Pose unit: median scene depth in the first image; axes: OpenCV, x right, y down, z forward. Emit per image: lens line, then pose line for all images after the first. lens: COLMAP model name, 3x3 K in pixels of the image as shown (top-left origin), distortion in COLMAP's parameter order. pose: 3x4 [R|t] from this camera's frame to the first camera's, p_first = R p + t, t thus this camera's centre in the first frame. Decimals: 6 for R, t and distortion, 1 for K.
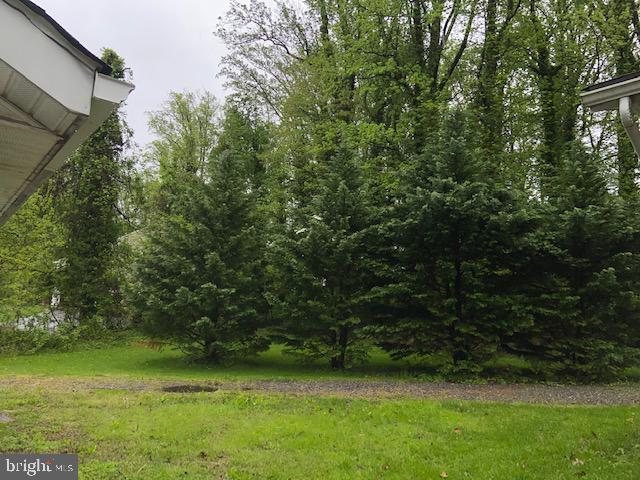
lens RADIAL K [[479.3, 0, 319.6], [0, 479.3, 241.6], [0, 0, 1]] dist [0.079913, -0.099509]
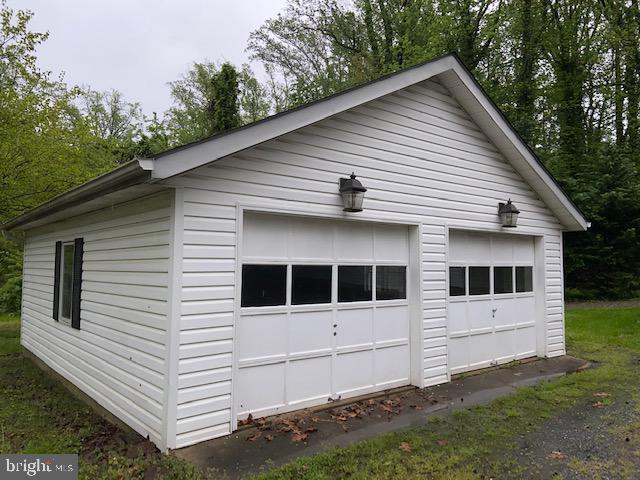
lens RADIAL K [[479.3, 0, 320.0], [0, 479.3, 238.5], [0, 0, 1]] dist [0.079913, -0.099509]
pose [[0.998143, -0.052139, 0.031504, -0.103142], [0.048764, 0.993815, 0.099767, -0.026128], [-0.036511, -0.098045, 0.994512, -0.119525]]
